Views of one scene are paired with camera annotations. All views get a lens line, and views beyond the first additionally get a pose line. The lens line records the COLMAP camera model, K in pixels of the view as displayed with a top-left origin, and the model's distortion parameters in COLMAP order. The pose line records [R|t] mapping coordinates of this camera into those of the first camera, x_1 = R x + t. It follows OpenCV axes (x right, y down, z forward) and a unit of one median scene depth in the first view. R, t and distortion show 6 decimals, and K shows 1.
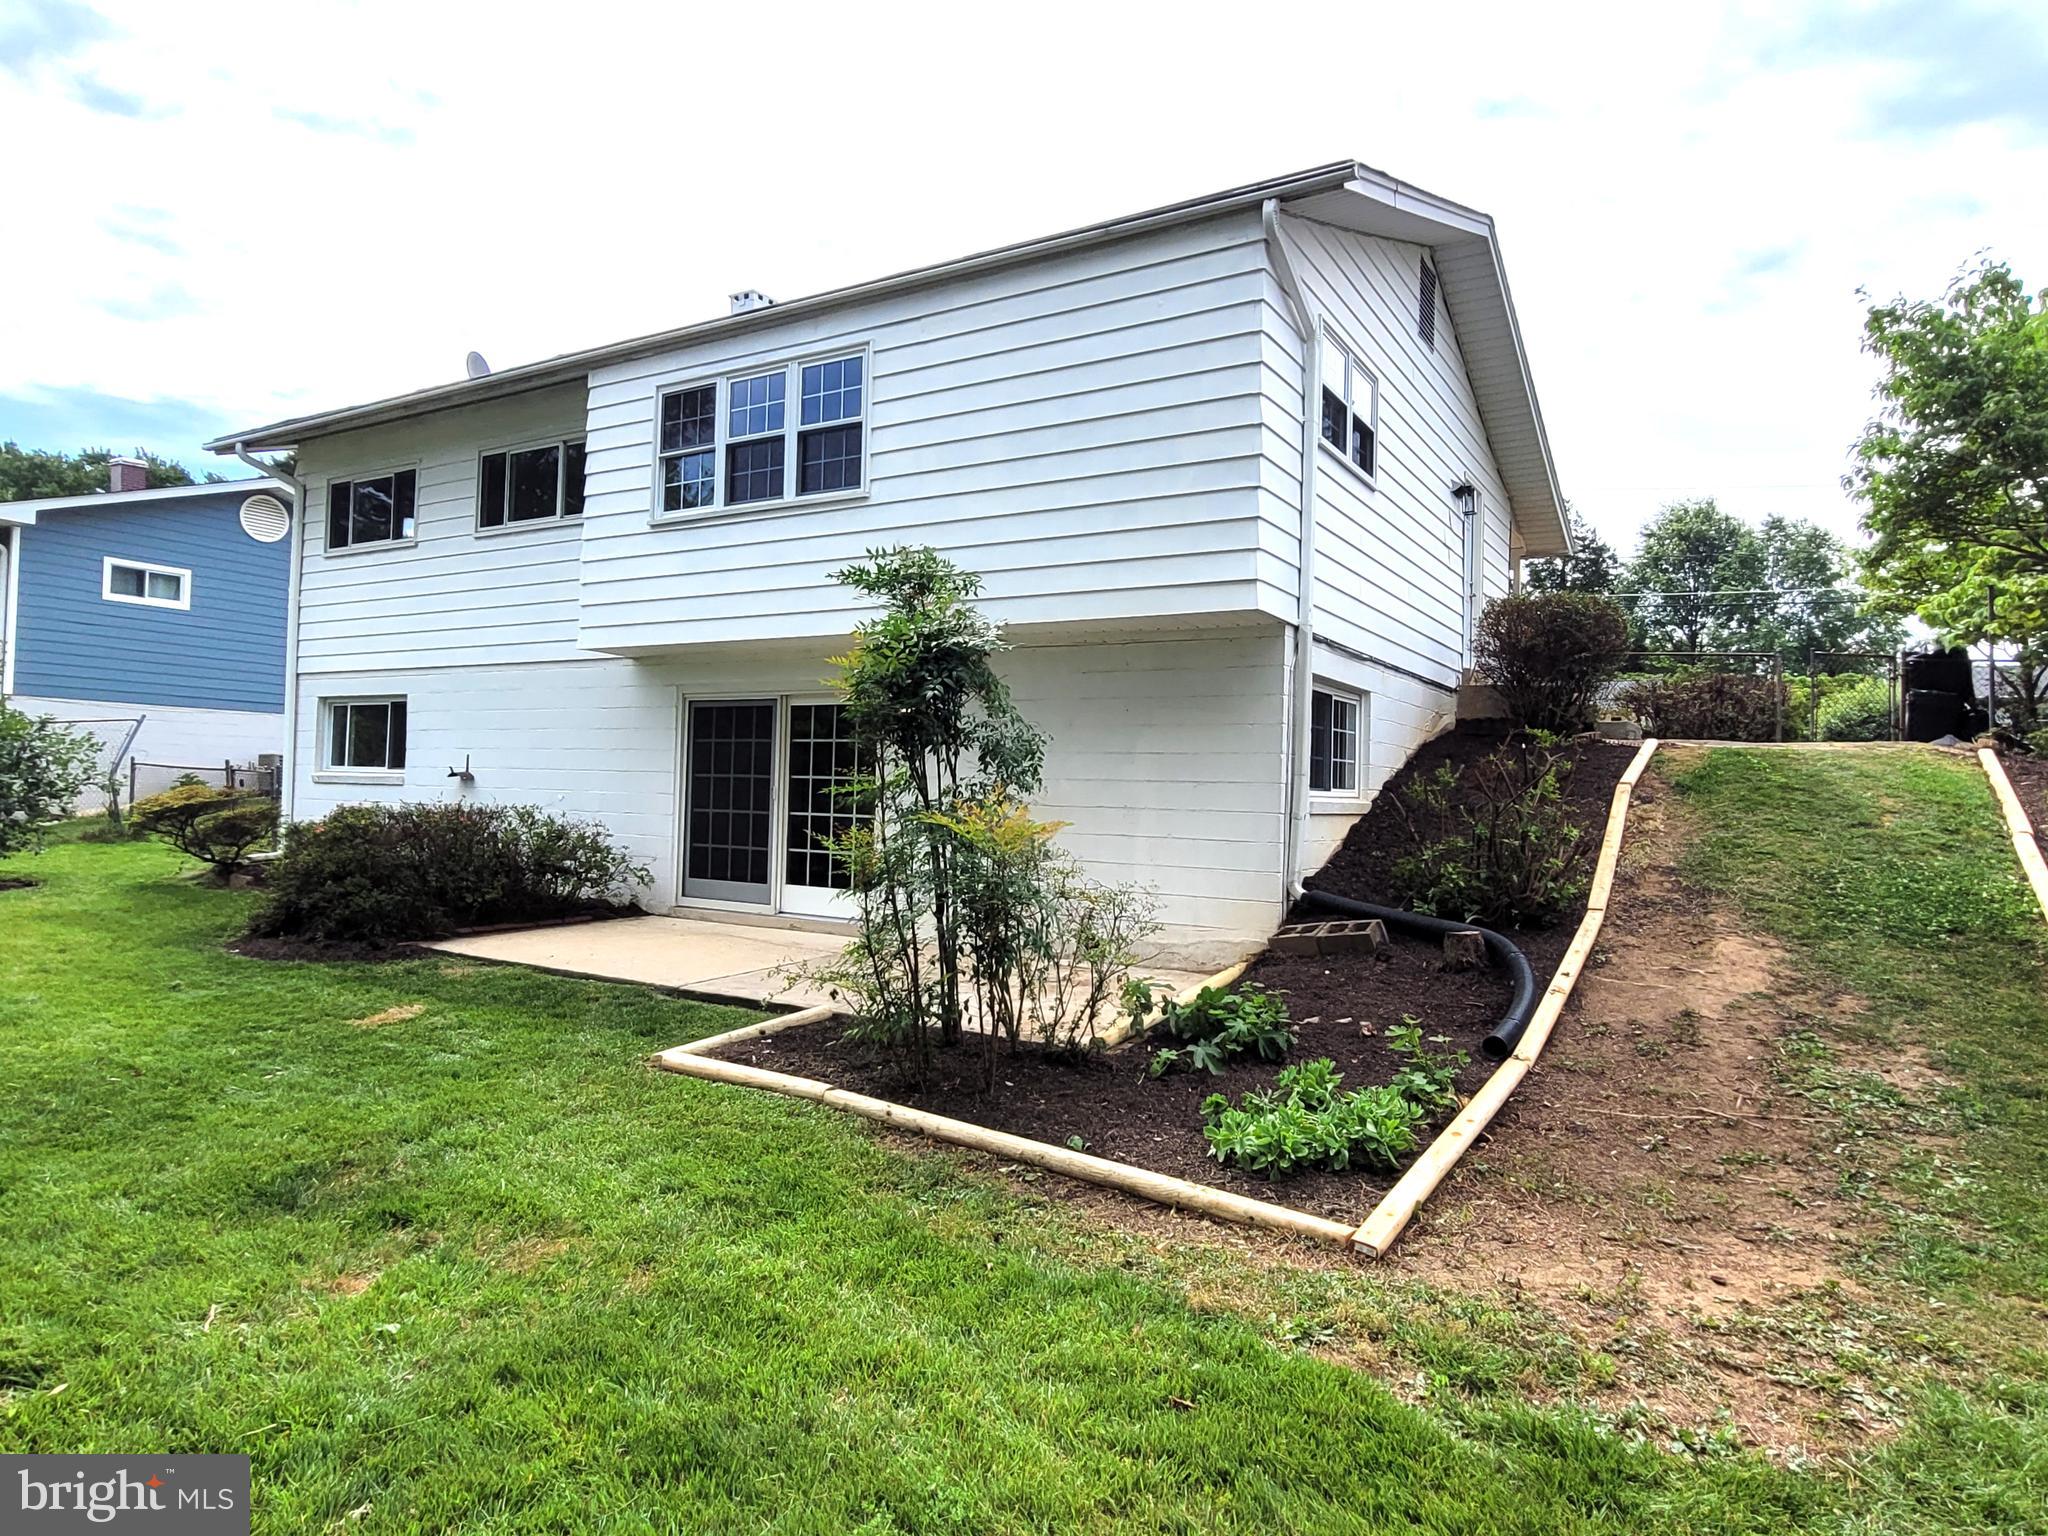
lens RADIAL K [[1214.9, 0, 1024.0], [0, 1214.9, 768.0], [0, 0, 1]] dist [-0.003023, -0.000577]
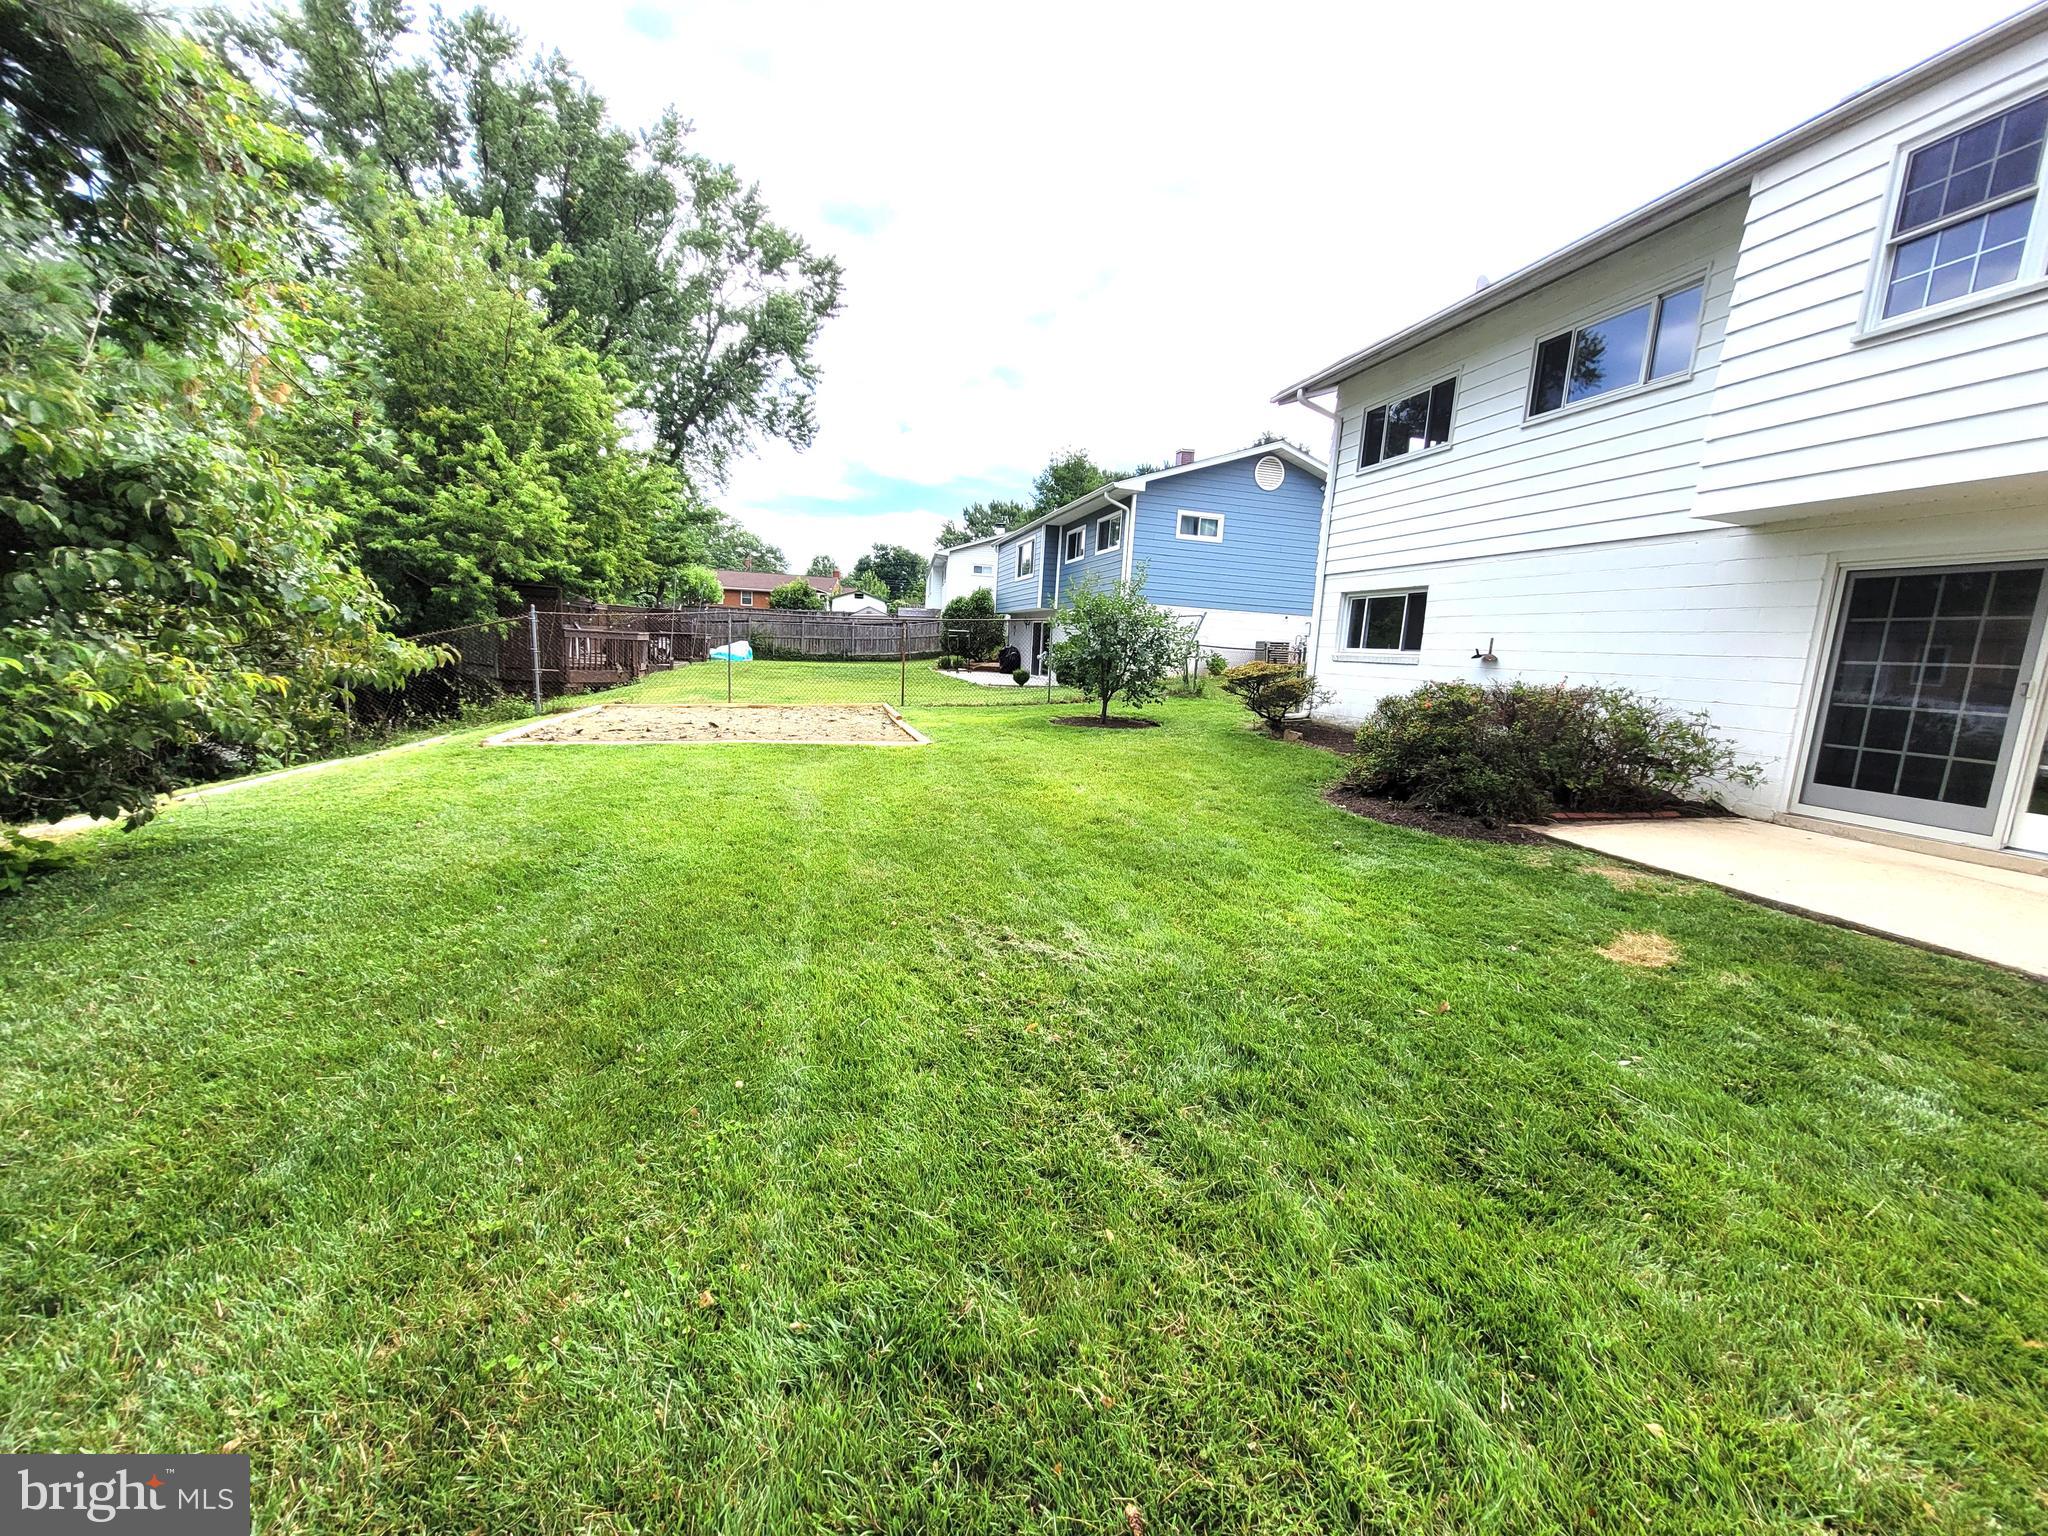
lens RADIAL K [[800.5, 0, 1024.0], [0, 800.5, 768.0], [0, 0, 1]] dist [0.000954, 0.000020]
pose [[0.711112, 0.118594, -0.693005, -0.289810], [-0.022159, 0.988962, 0.146503, 0.009930], [0.702730, -0.088824, 0.705891, 0.219322]]
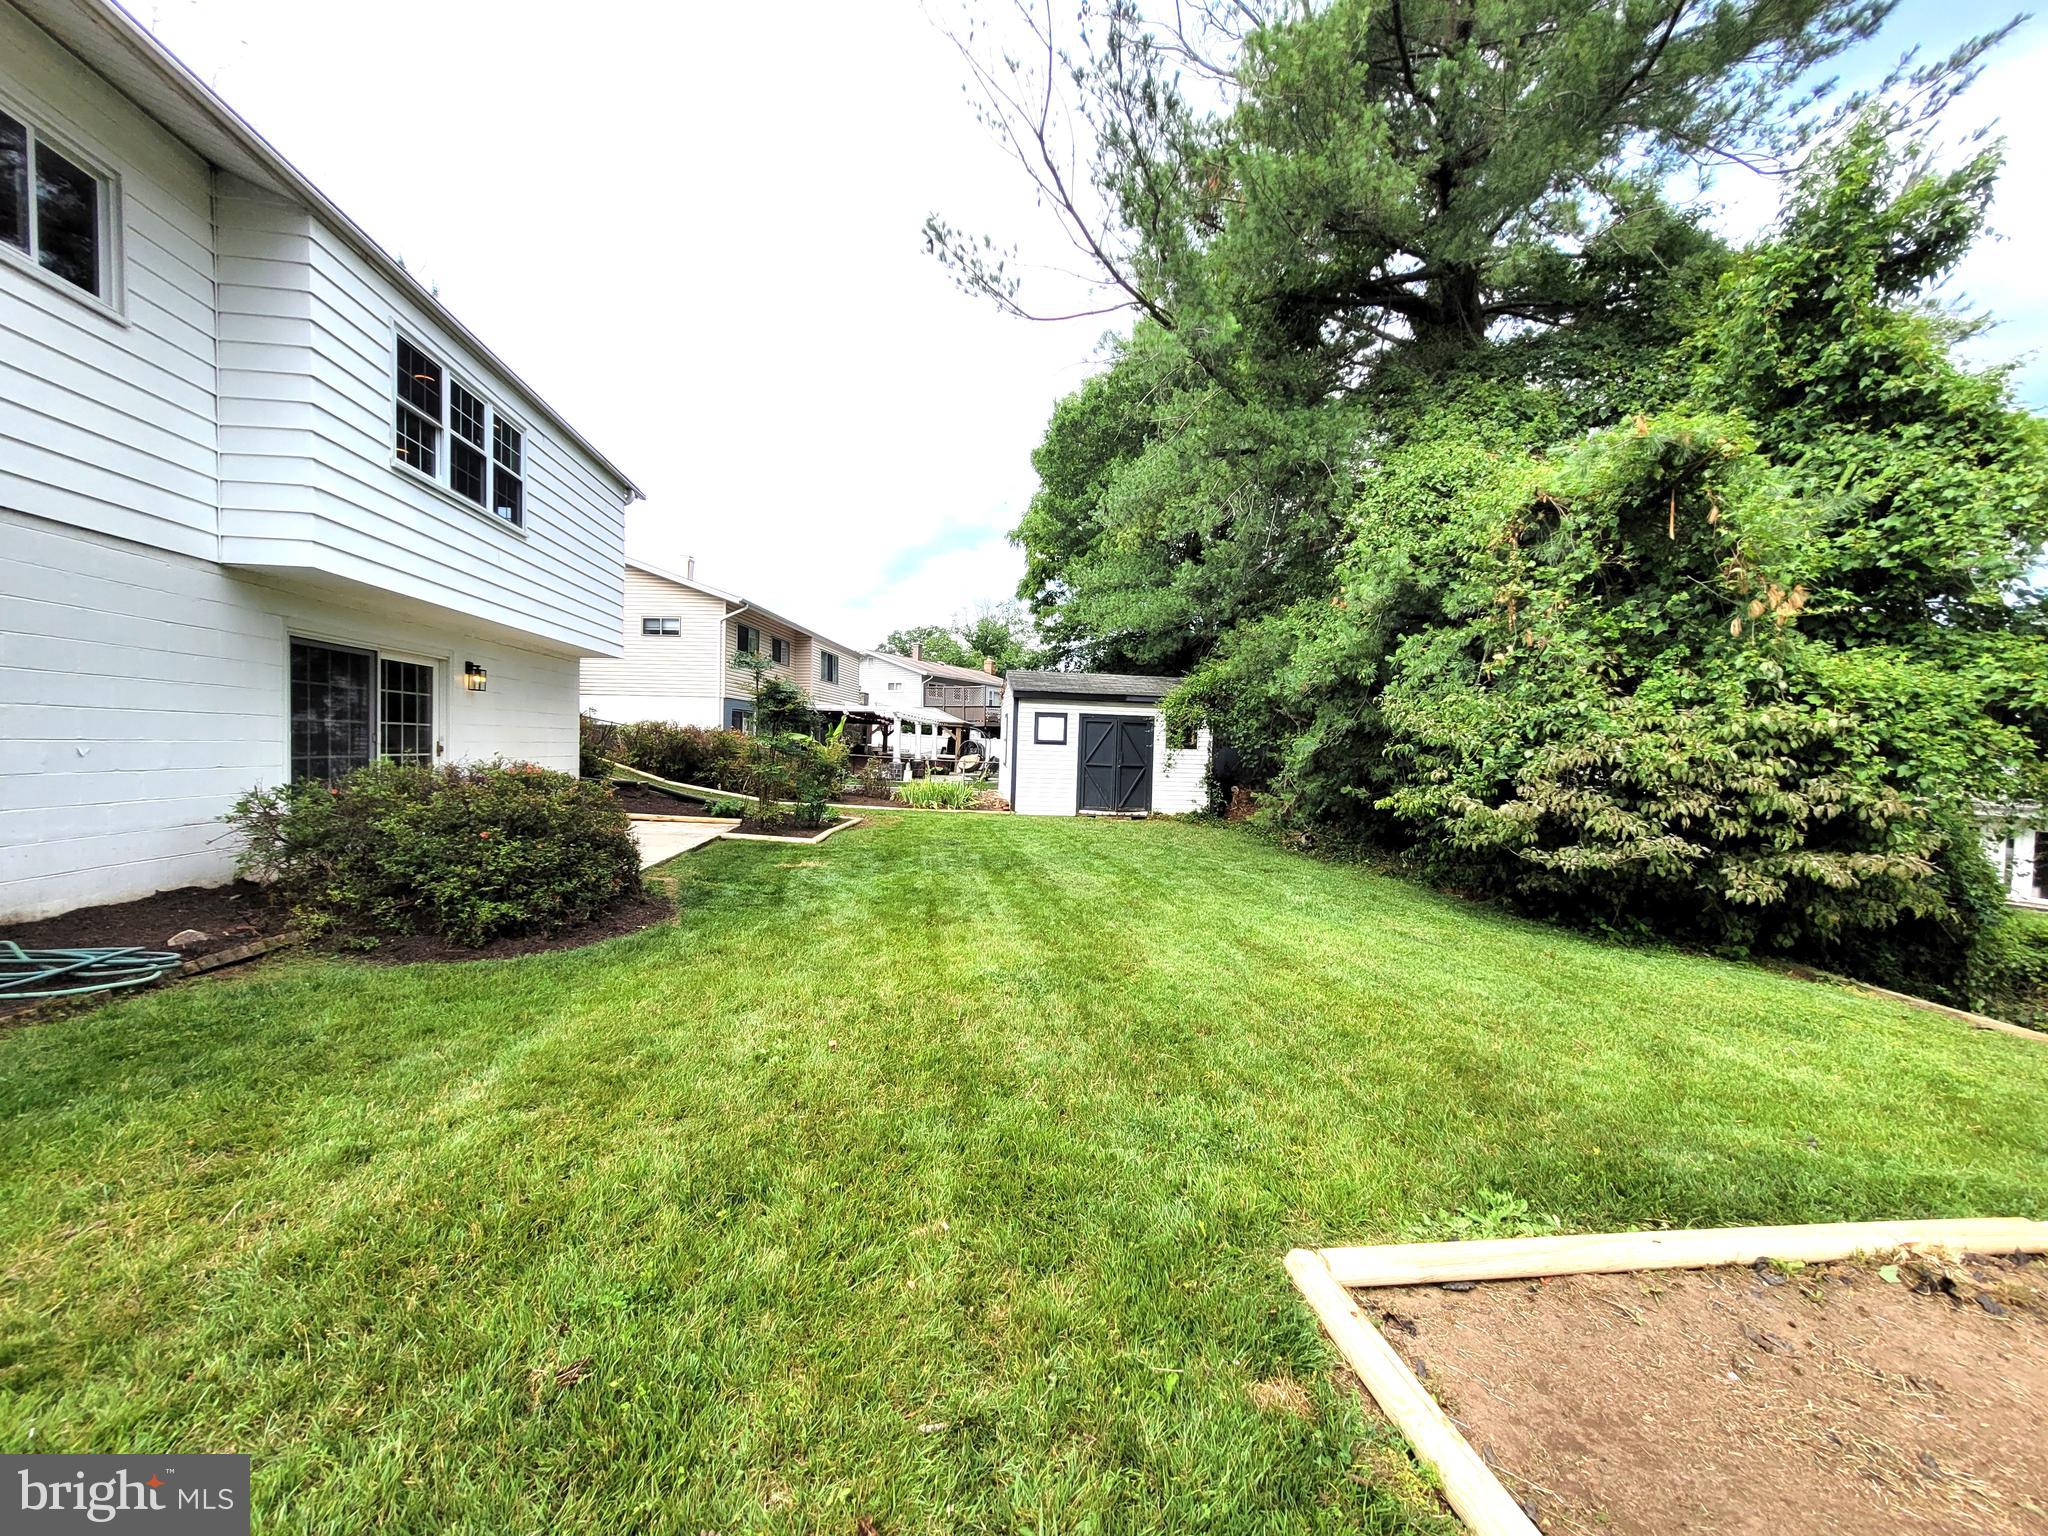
lens RADIAL K [[832.5, 0, 1025.7], [0, 832.5, 742.3], [0, 0, 1]] dist [-0.000233, -0.000108]
pose [[-0.624937, -0.030819, 0.780067, -1.116977], [-0.046037, 0.998936, 0.002584, -0.005159], [-0.779317, -0.034297, -0.625691, 0.988872]]
